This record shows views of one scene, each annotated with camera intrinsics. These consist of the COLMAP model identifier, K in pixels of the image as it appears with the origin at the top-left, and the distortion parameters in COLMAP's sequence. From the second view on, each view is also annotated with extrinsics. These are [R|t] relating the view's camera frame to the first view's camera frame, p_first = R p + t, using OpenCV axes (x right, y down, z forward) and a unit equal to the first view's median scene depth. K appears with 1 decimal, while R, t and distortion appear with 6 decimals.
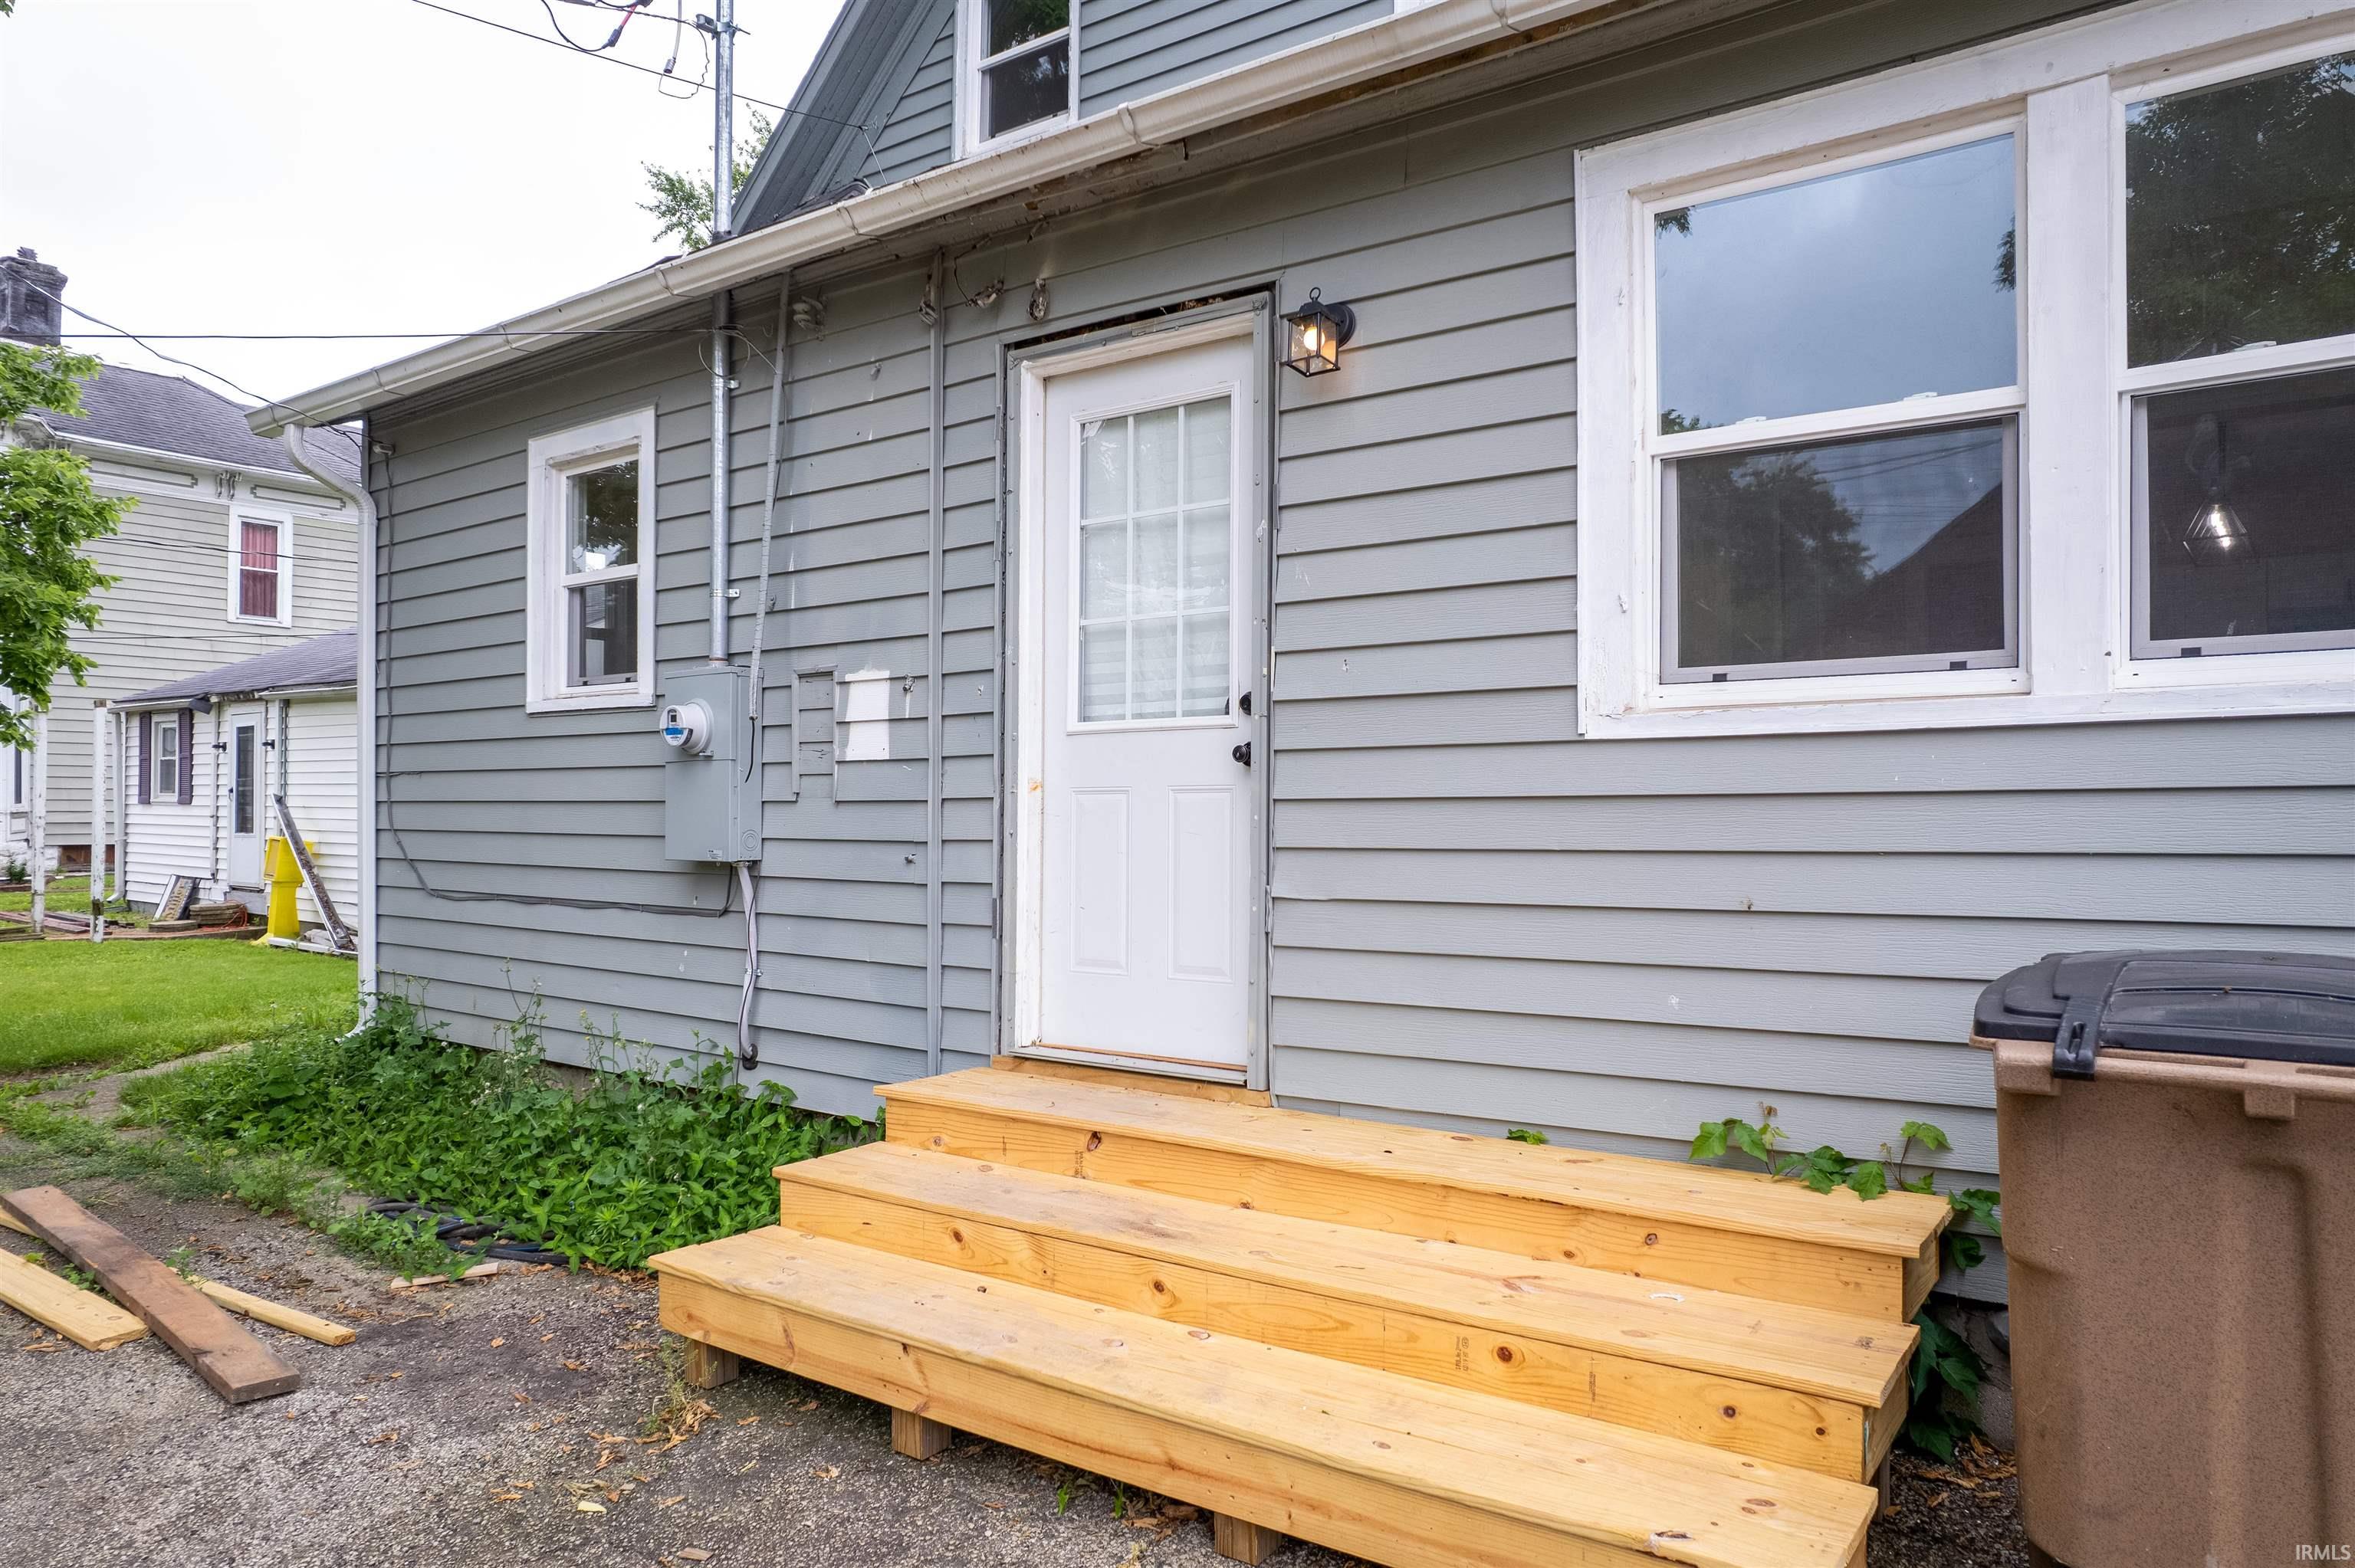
lens RADIAL K [[1499.2, 0, 1177.5], [0, 1499.2, 784.0], [0, 0, 1]] dist [-0.058813, 0.000669]
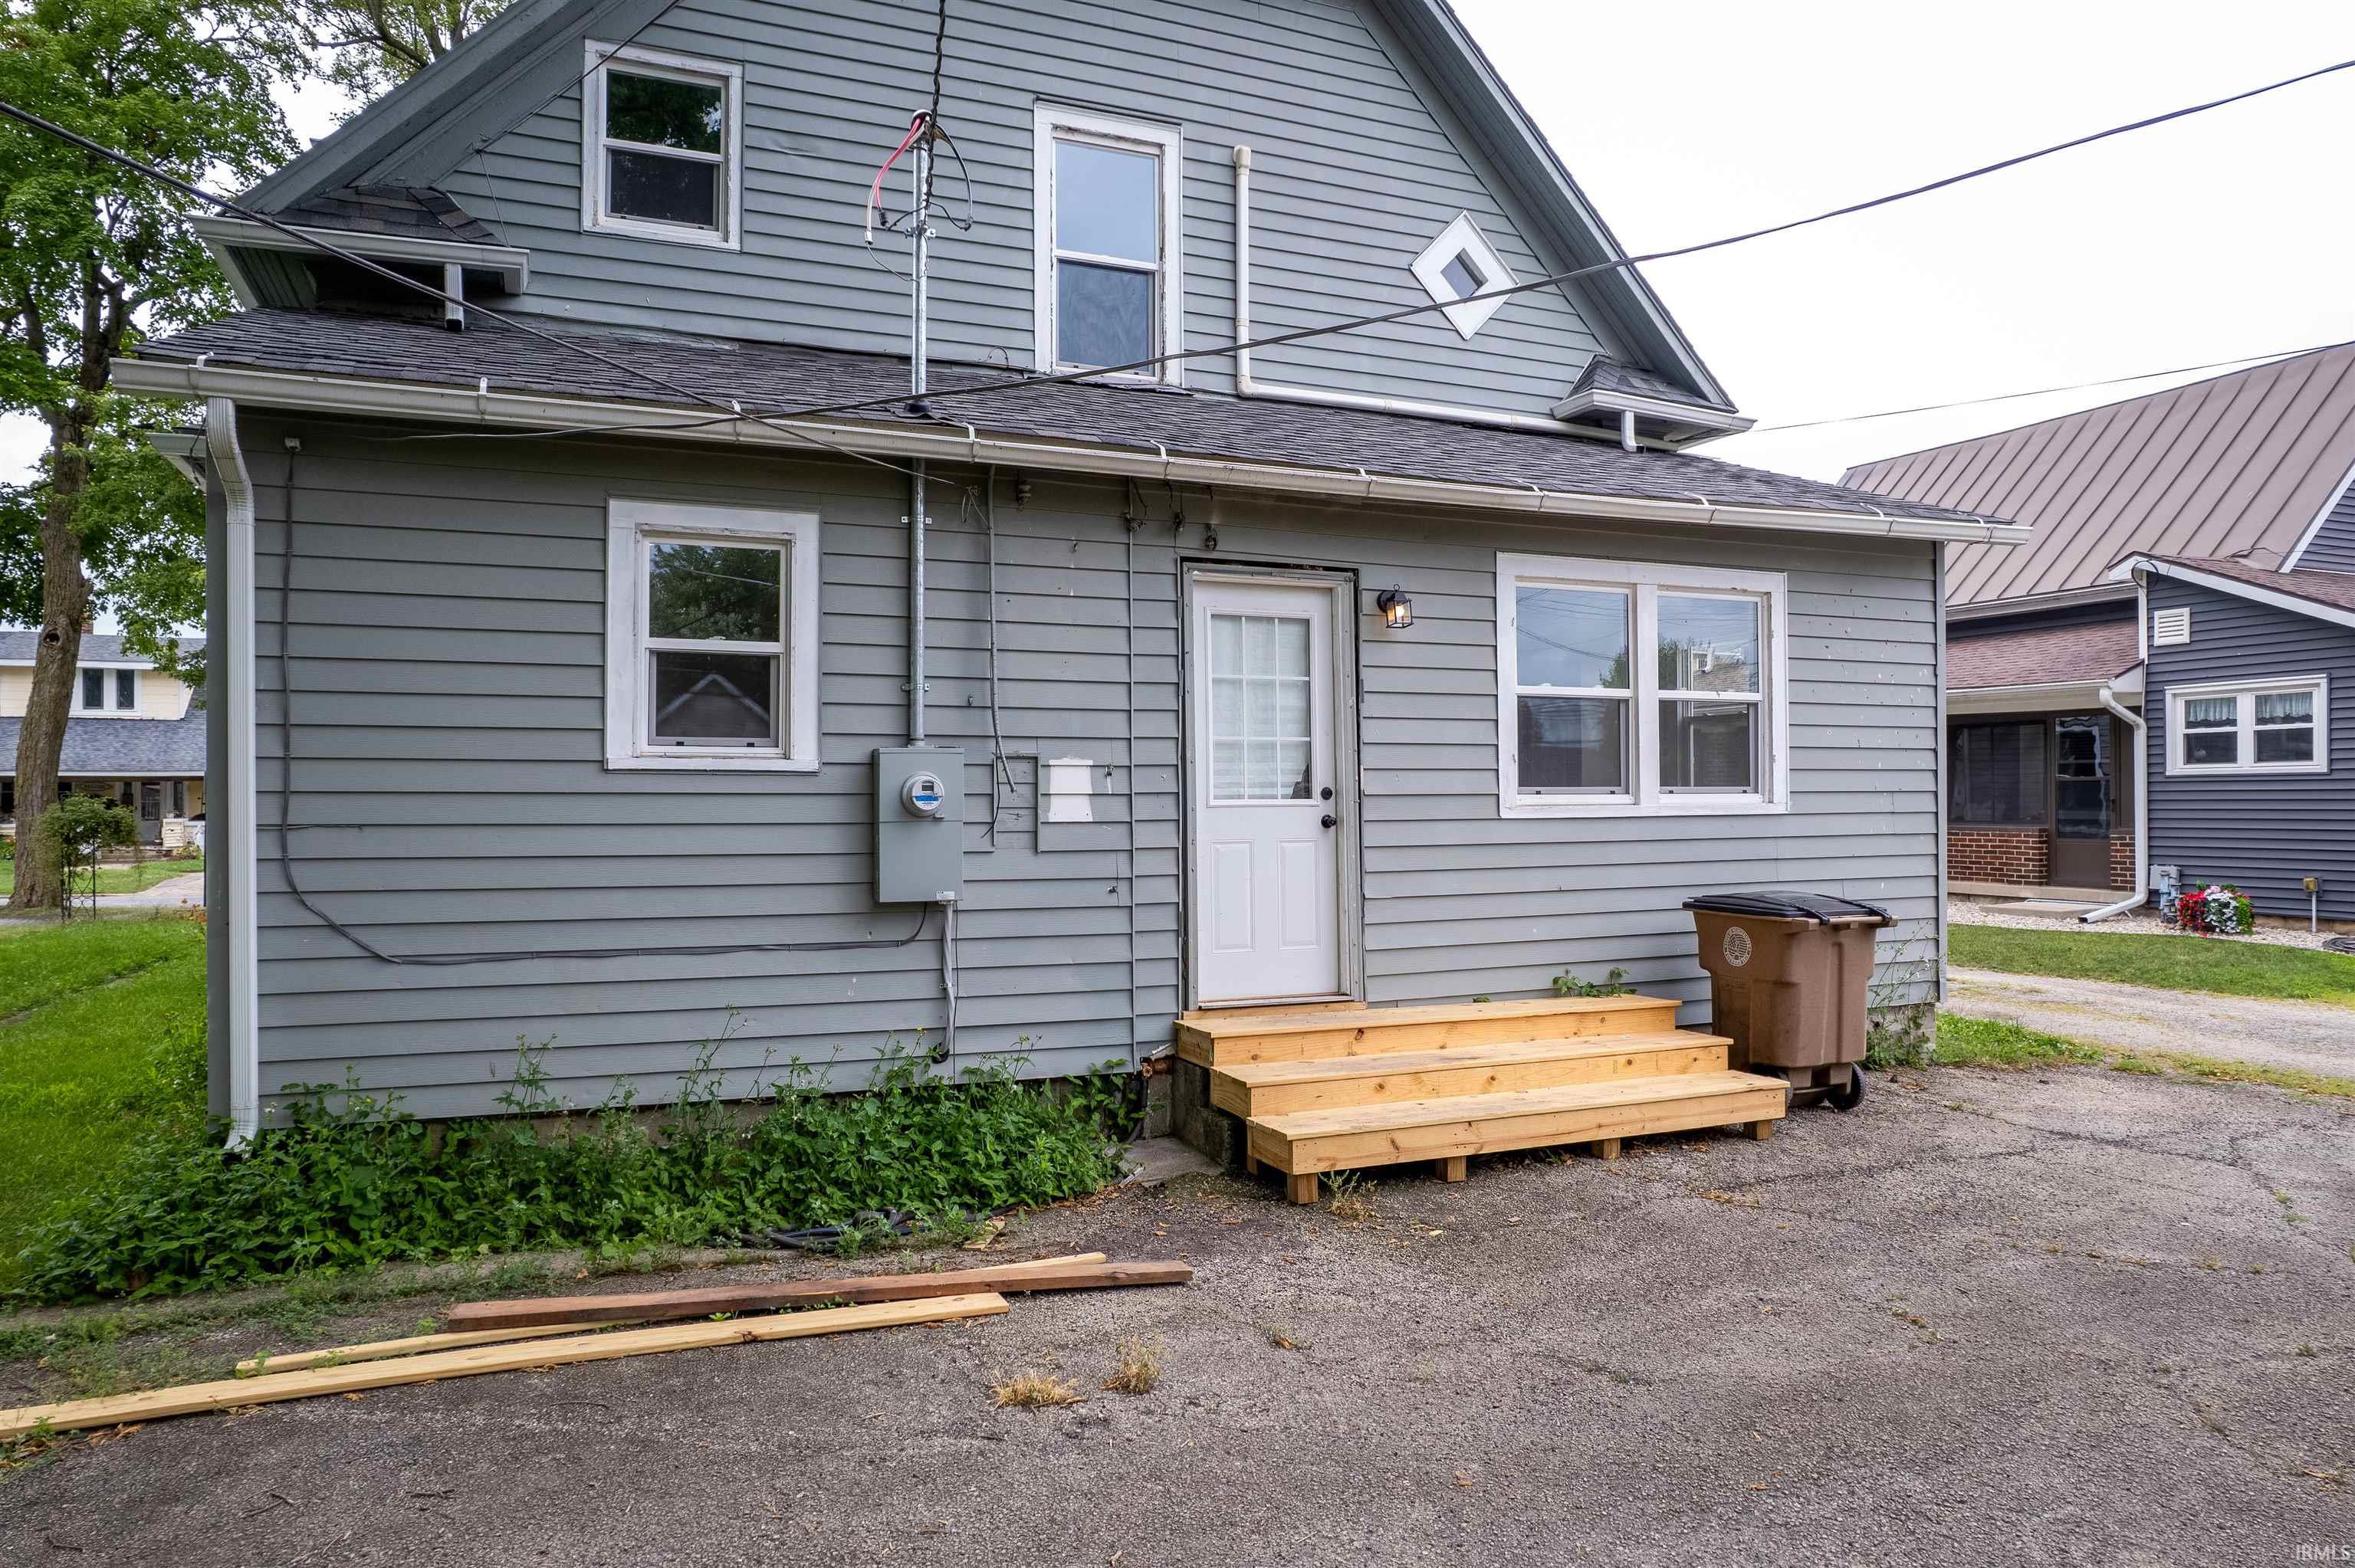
lens RADIAL K [[1499.2, 0, 1177.5], [0, 1499.2, 784.0], [0, 0, 1]] dist [-0.058813, 0.000669]
pose [[0.529335, 0.012209, 0.848325, -1.451771], [-0.010828, 0.999912, -0.007635, -0.045226], [-0.848344, -0.005144, 0.529420, 0.173550]]
